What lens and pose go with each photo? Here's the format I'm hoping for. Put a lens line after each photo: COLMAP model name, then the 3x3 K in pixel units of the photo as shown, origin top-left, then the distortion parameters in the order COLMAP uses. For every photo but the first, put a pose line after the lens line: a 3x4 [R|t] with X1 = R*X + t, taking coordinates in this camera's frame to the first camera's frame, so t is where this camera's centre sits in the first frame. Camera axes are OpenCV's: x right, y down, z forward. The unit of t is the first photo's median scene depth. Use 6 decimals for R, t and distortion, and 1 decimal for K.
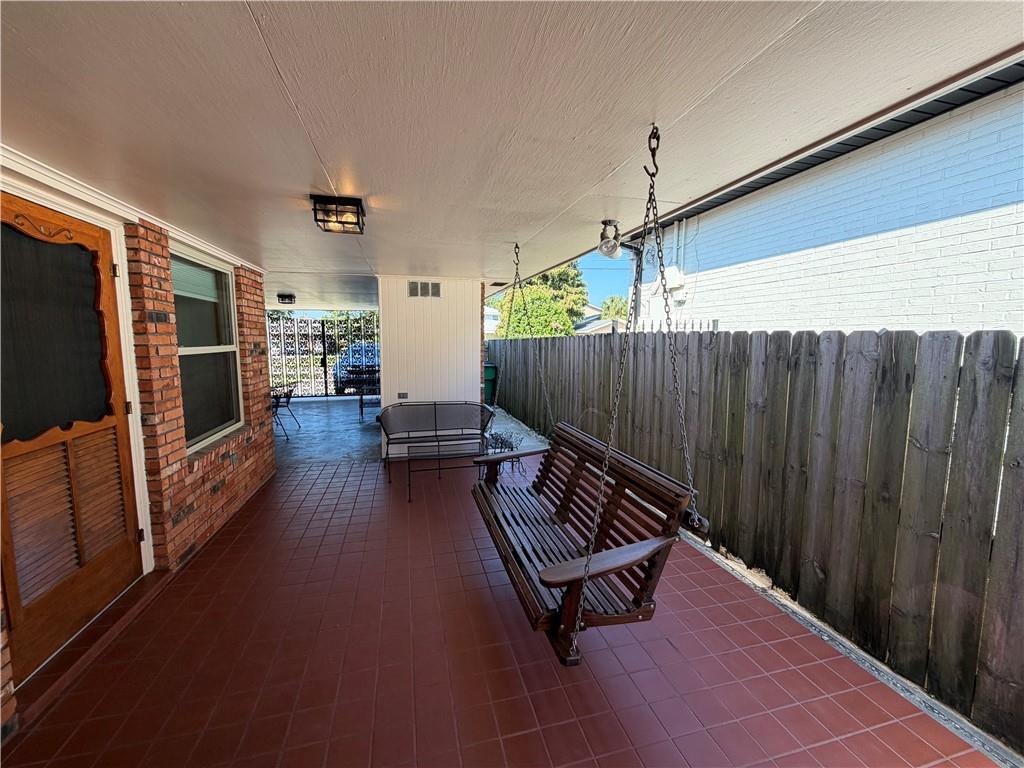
lens RADIAL K [[426.9, 0, 512.0], [0, 426.9, 384.0], [0, 0, 1]] dist [-0.000620, -0.000090]
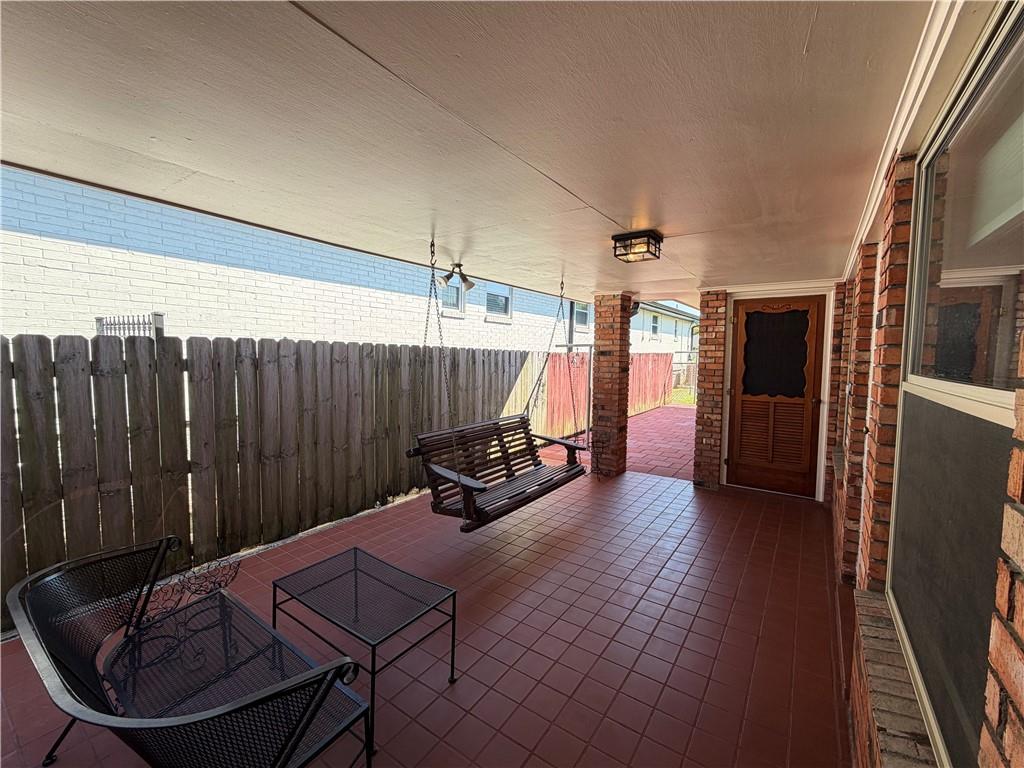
lens RADIAL K [[426.9, 0, 512.0], [0, 426.9, 384.0], [0, 0, 1]] dist [-0.000620, -0.000090]
pose [[-0.650351, -0.063485, 0.756977, -0.831449], [0.072080, 0.986848, 0.144690, -0.165089], [-0.756207, 0.148662, -0.637221, 1.580927]]
